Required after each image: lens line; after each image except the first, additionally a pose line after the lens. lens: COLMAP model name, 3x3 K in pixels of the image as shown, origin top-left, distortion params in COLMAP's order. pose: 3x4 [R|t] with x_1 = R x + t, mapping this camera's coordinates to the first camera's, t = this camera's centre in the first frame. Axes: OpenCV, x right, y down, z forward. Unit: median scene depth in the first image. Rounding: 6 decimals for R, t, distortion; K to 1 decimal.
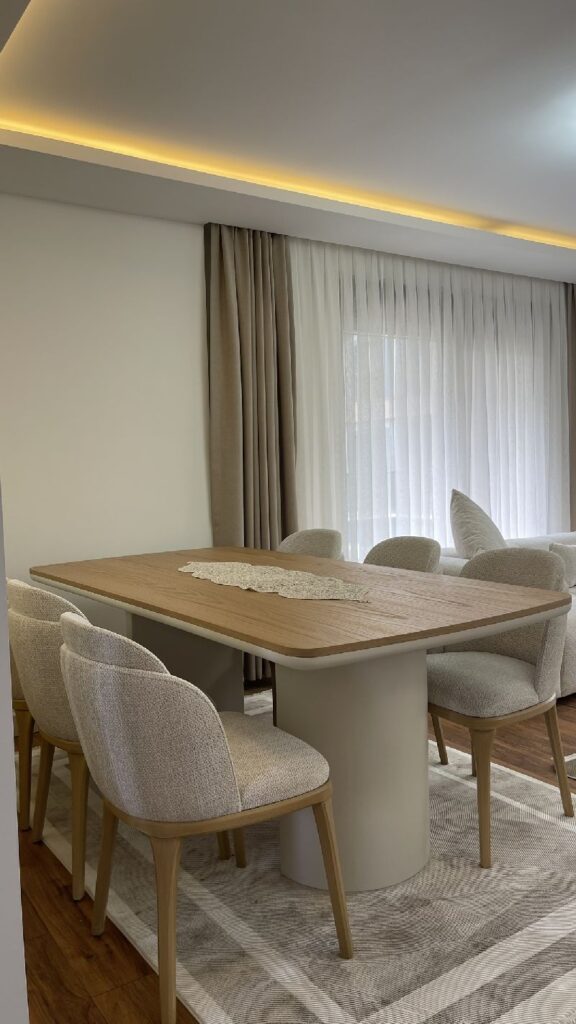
lens RADIAL K [[771.4, 0, 288.0], [0, 771.4, 512.0], [0, 0, 1]] dist [0.052469, -0.063710]
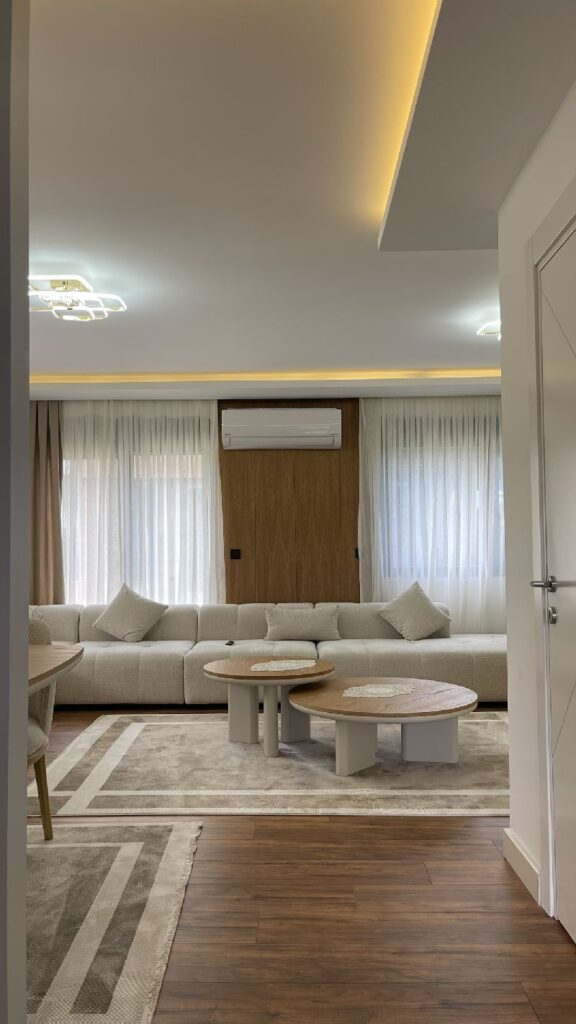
lens RADIAL K [[771.4, 0, 288.0], [0, 771.4, 512.0], [0, 0, 1]] dist [0.052469, -0.063710]
pose [[0.567597, 0.065730, 0.820678, -0.465379], [0.036260, 0.993845, -0.104677, 0.030247], [-0.822507, 0.089172, 0.561721, -0.019204]]
